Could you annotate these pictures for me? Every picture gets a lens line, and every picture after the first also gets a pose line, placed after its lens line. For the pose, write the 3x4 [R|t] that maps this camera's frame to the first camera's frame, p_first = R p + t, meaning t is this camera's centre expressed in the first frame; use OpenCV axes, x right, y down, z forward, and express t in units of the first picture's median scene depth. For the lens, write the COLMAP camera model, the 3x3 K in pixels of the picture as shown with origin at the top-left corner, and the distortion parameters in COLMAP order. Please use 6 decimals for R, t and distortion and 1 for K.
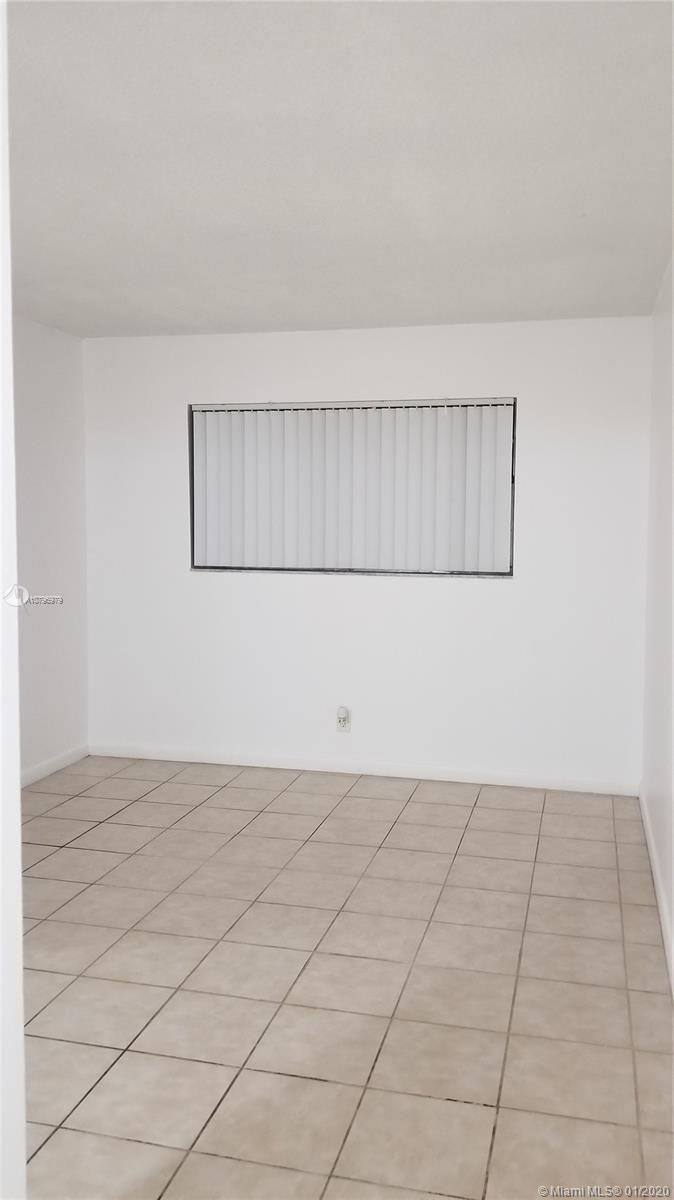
lens RADIAL K [[943.6, 0, 358.0], [0, 943.6, 572.9], [0, 0, 1]] dist [0.044345, -0.077493]
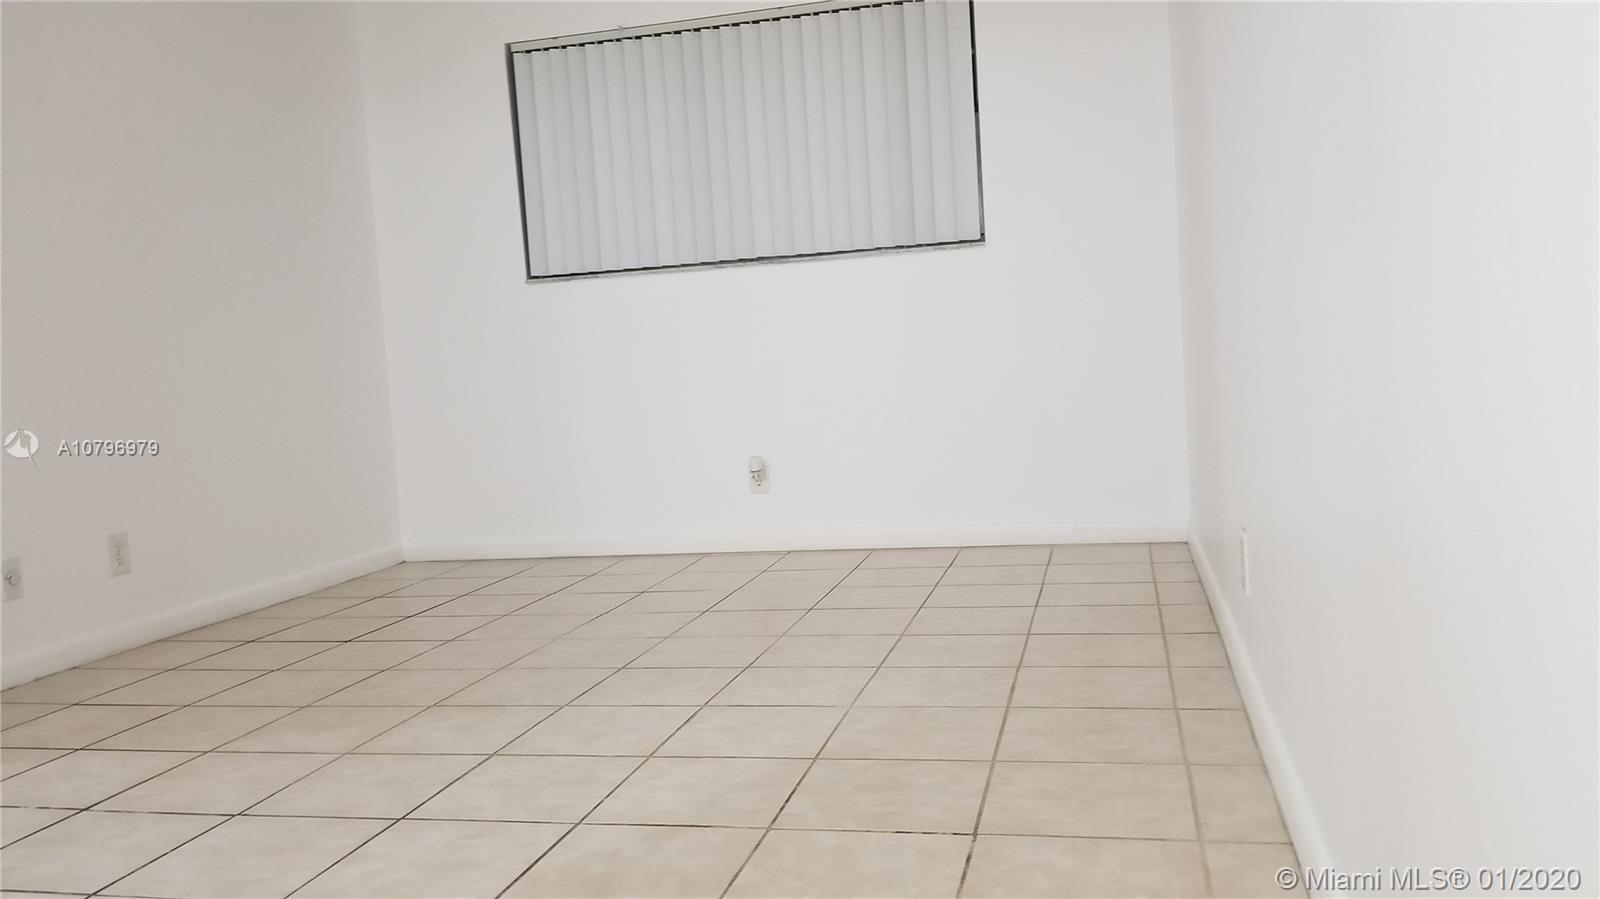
lens RADIAL K [[1258.1, 0, 800.3], [0, 1258.1, 447.8], [0, 0, 1]] dist [0.044345, -0.077493]
pose [[0.997451, -0.070866, -0.008386, 0.040301], [0.070972, 0.997393, 0.013010, 0.205637], [0.007442, -0.013572, 0.999880, 0.114922]]
